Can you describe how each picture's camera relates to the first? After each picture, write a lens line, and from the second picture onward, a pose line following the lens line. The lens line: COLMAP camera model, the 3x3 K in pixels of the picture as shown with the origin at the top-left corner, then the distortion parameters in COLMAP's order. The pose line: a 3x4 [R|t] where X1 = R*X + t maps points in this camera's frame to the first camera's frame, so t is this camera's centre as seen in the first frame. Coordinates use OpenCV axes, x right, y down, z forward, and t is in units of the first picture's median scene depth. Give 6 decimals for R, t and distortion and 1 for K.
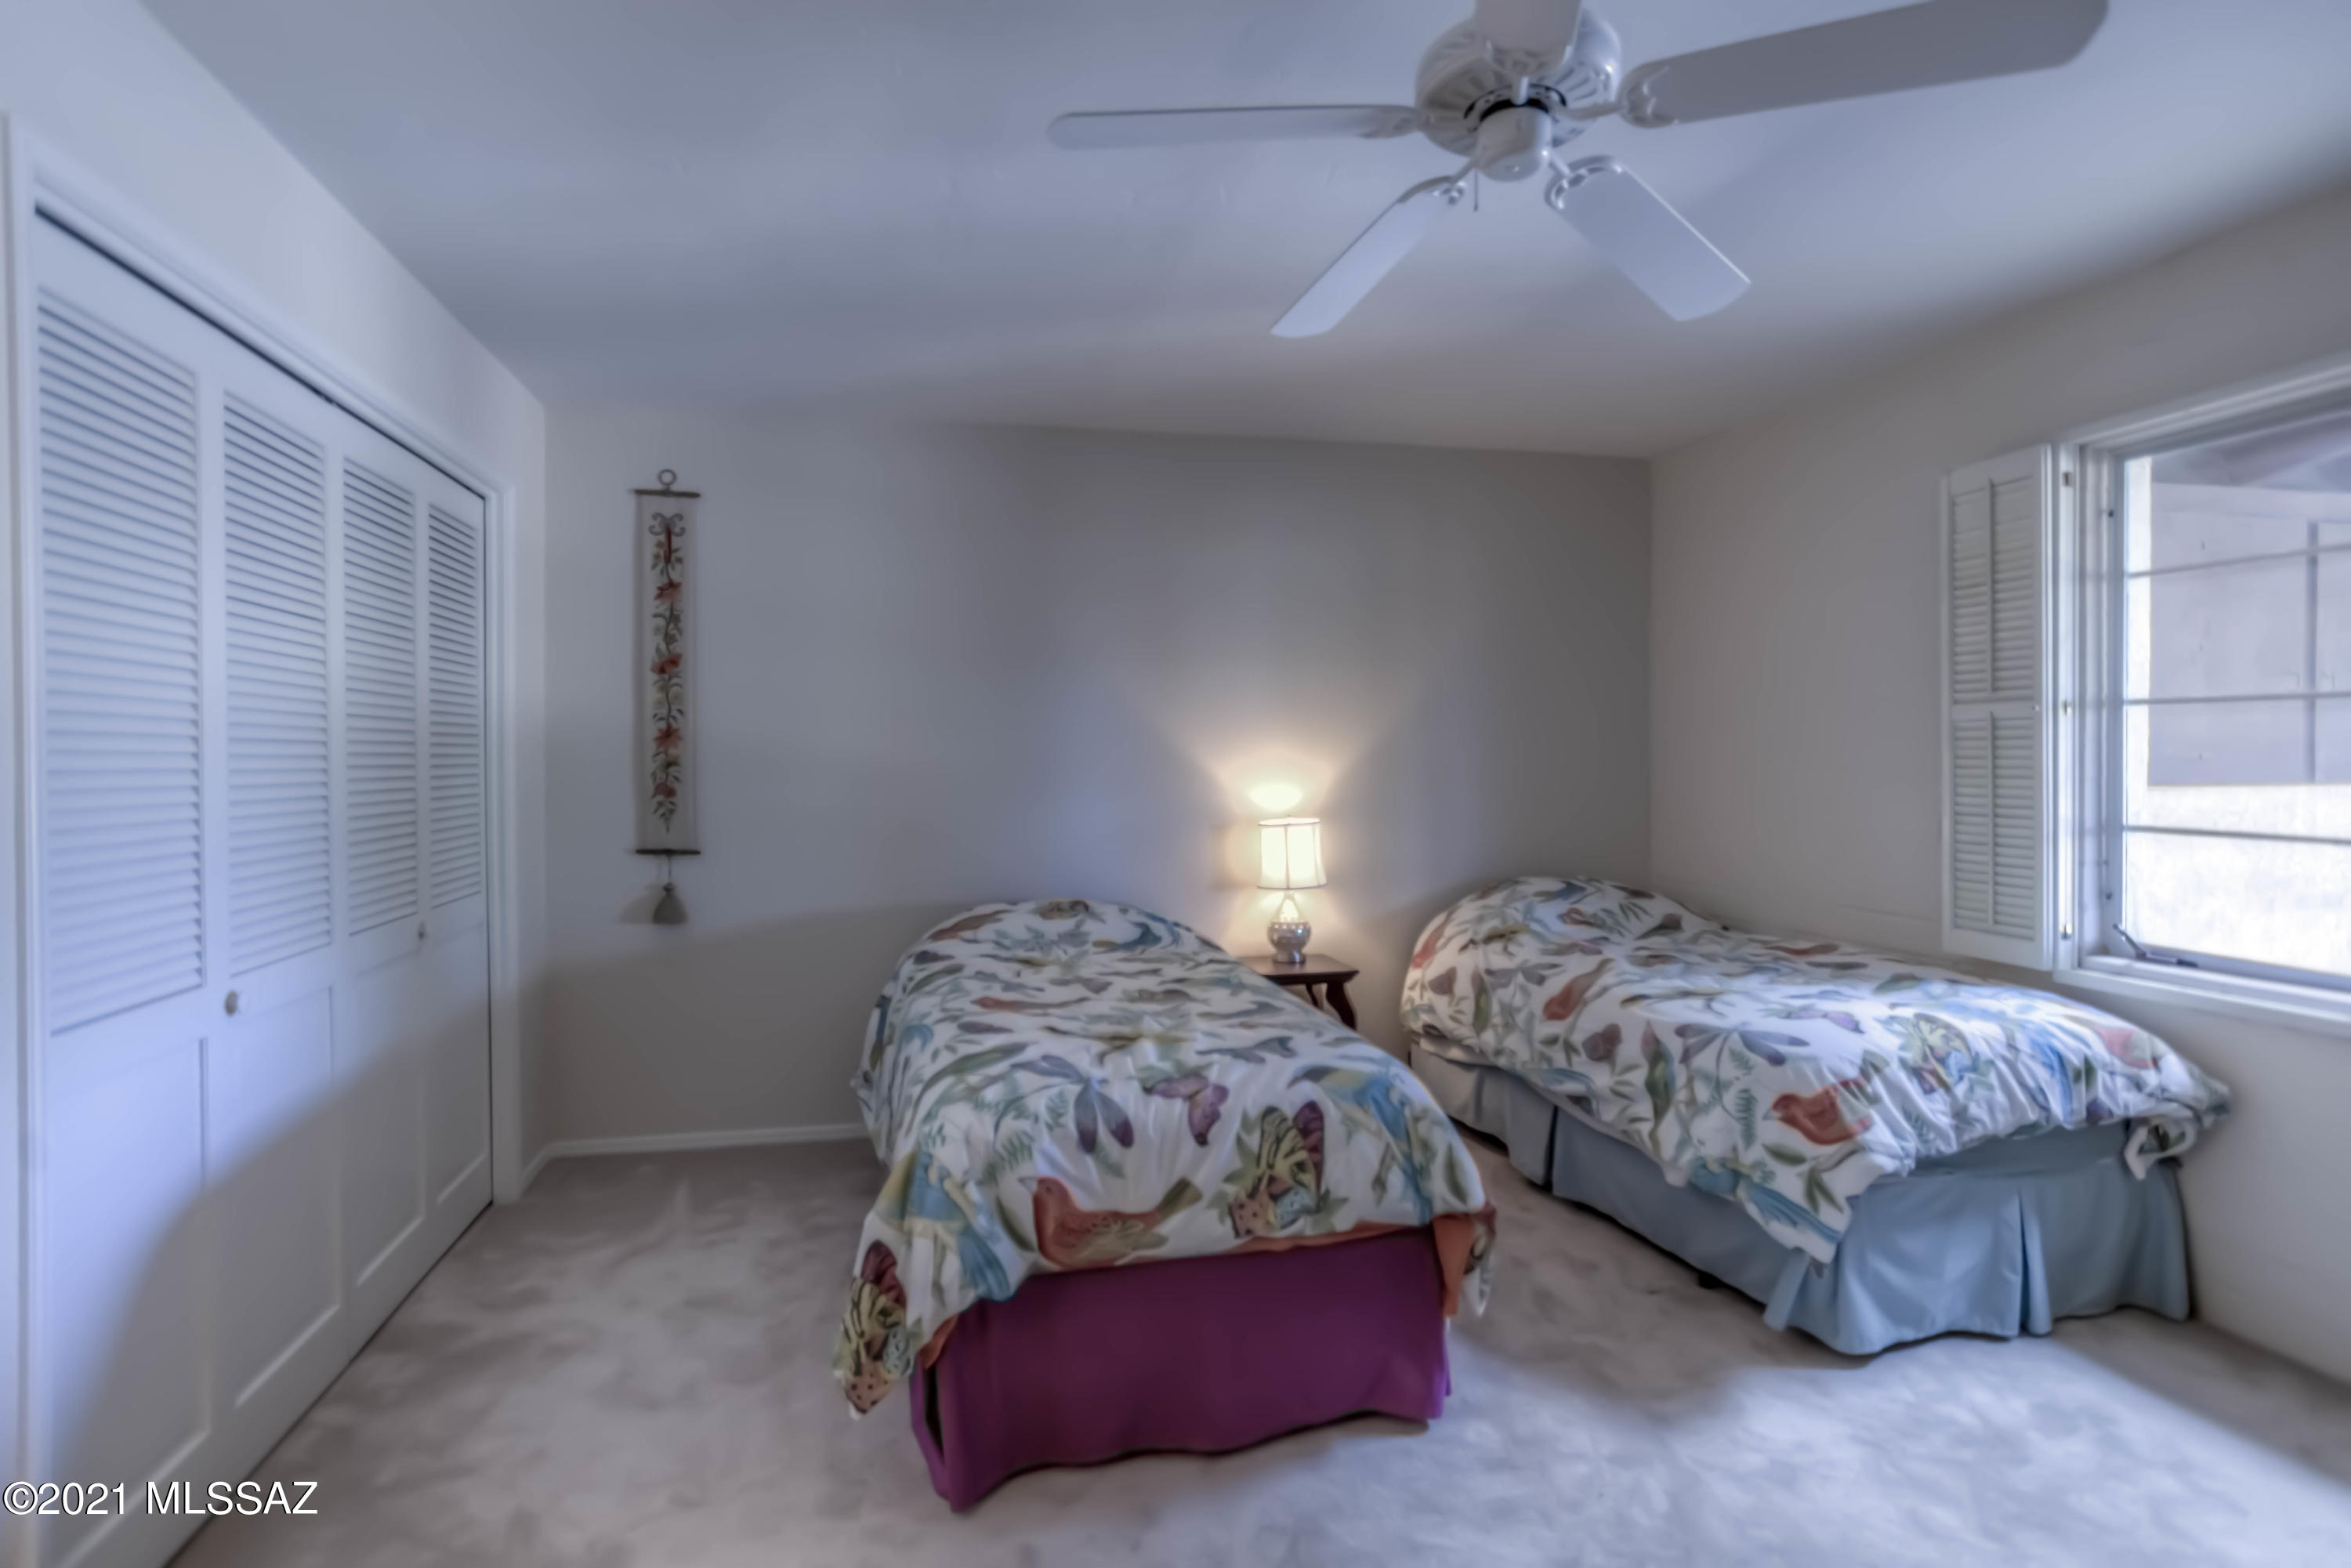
lens RADIAL K [[1166.2, 0, 1159.6], [0, 1166.2, 773.1], [0, 0, 1]] dist [-0.027409, 0.008195]
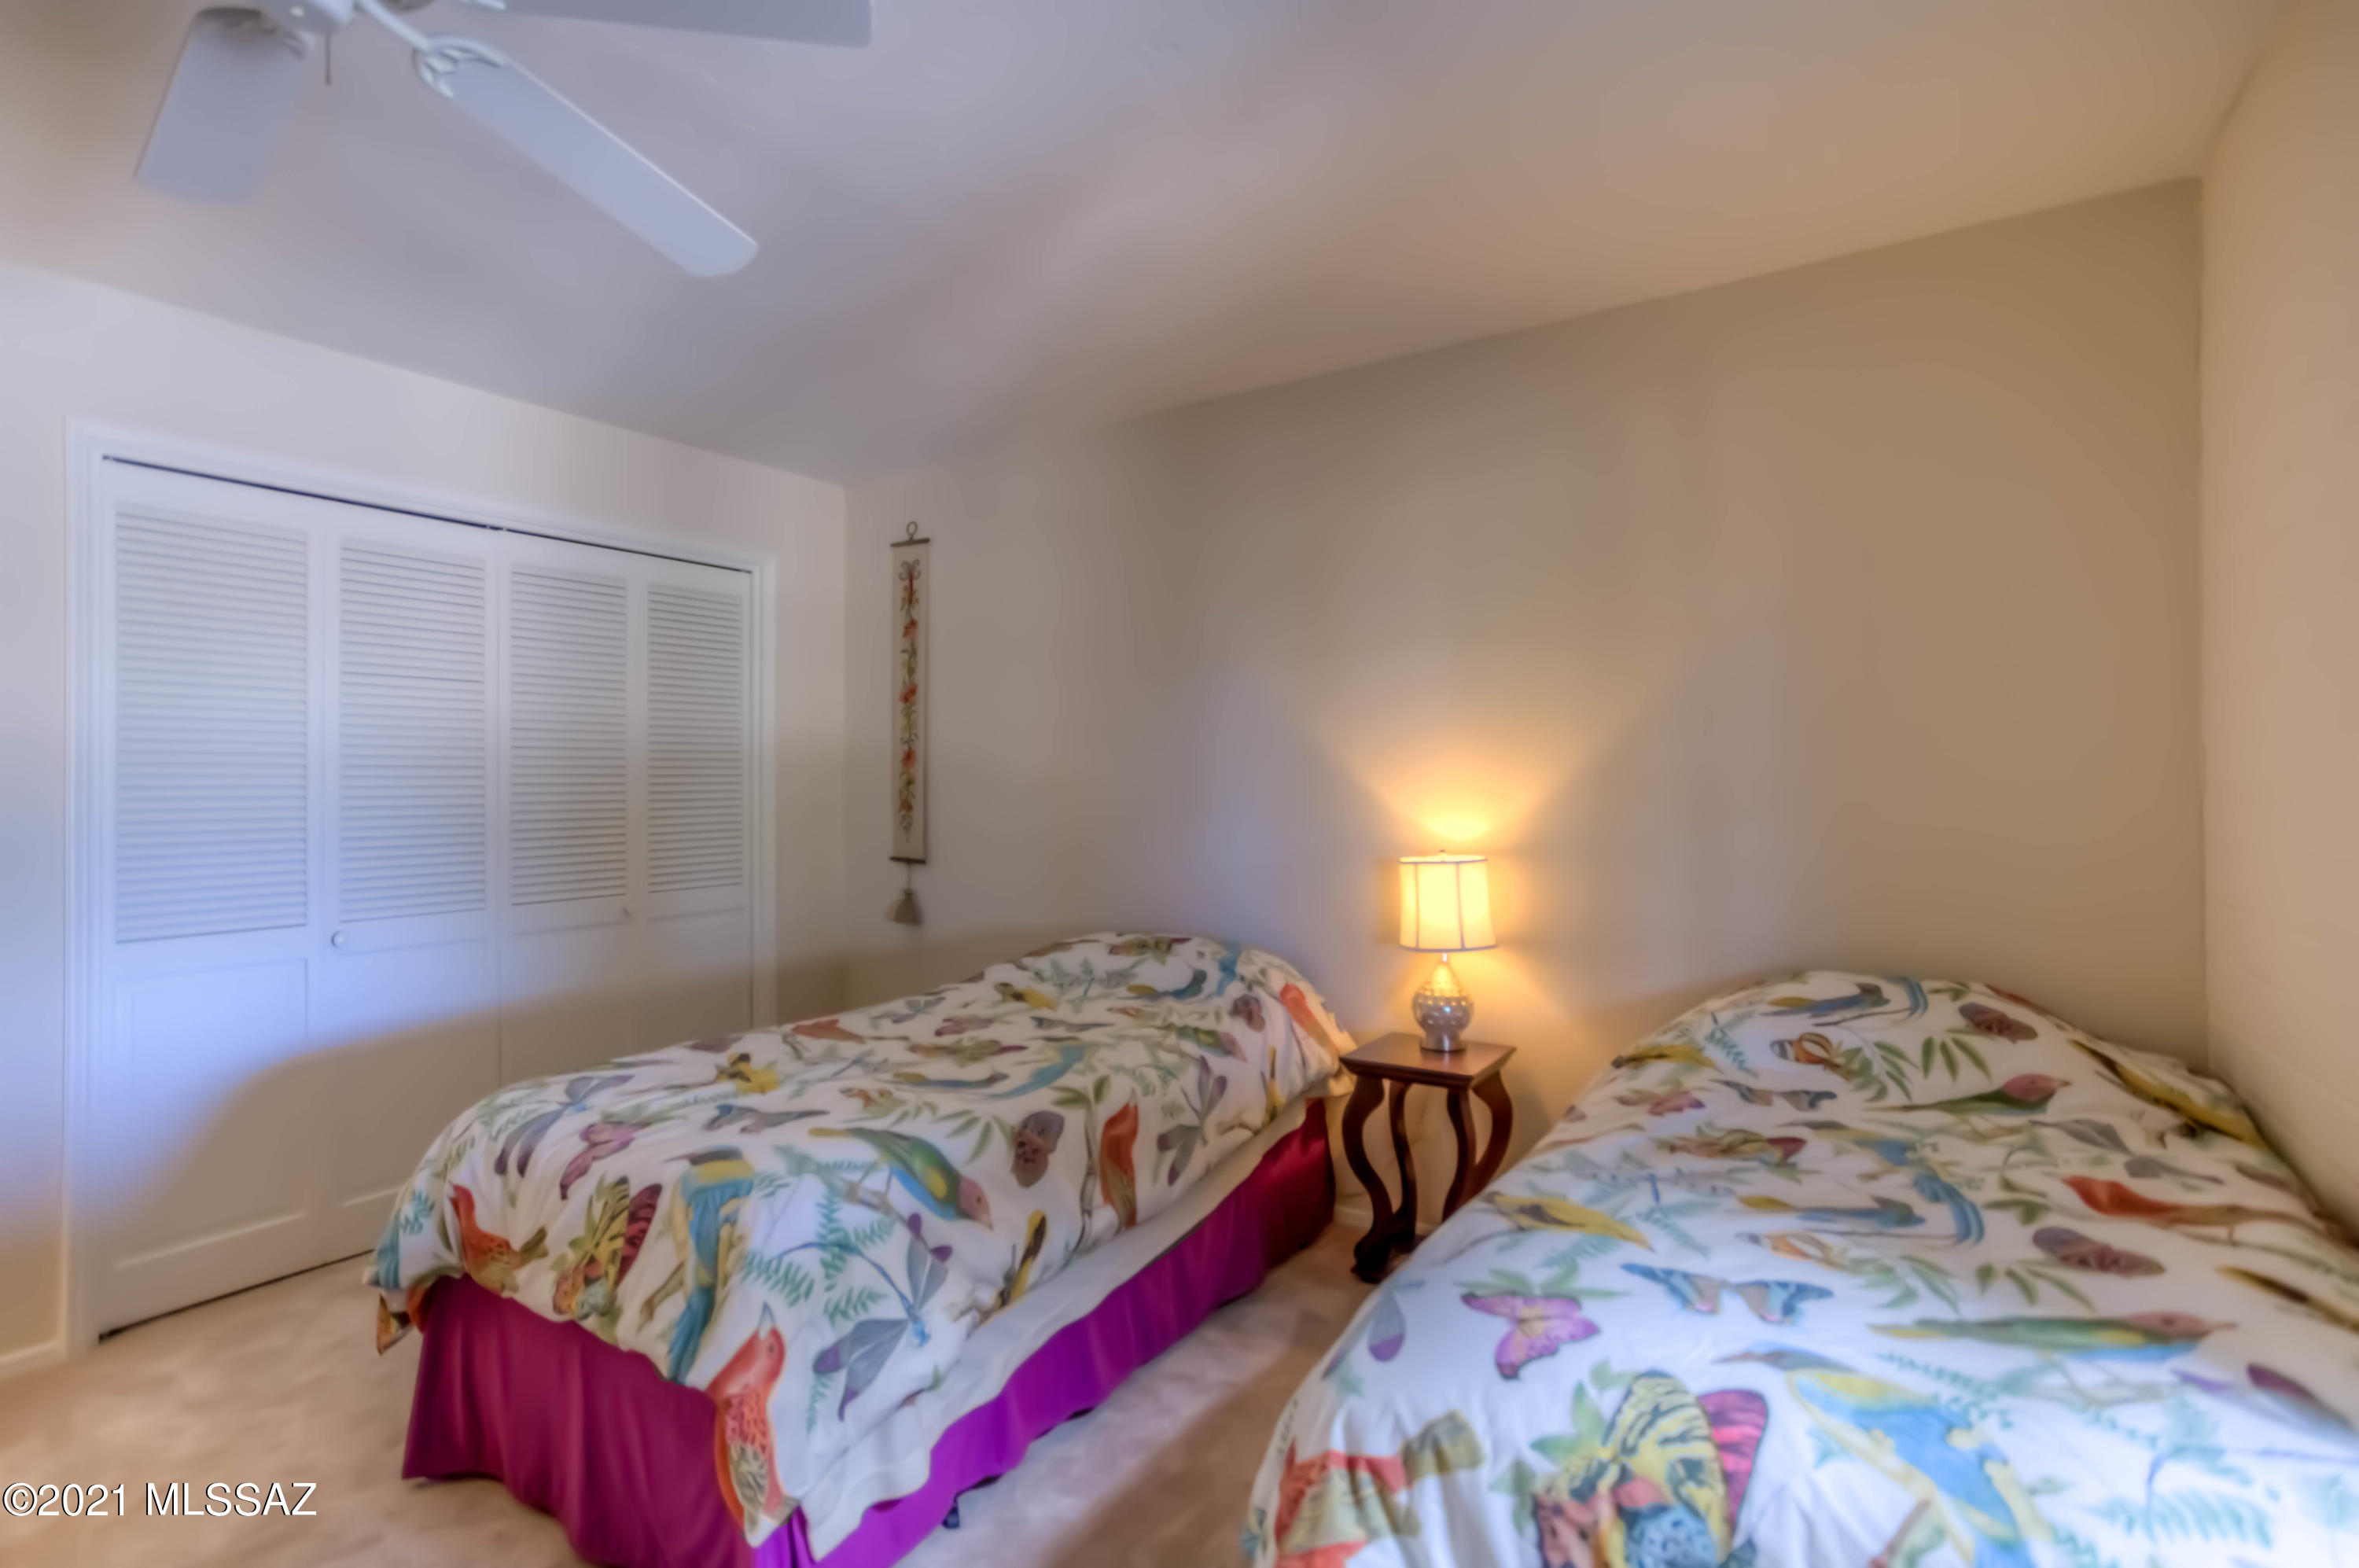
lens RADIAL K [[1170.2, 0, 1170.9], [0, 1170.2, 778.3], [0, 0, 1]] dist [-0.027409, 0.008195]
pose [[0.681691, -0.006817, -0.731608, 0.581720], [-0.001331, 0.999943, -0.010558, 0.000080], [0.731639, 0.008171, 0.681643, 0.412053]]
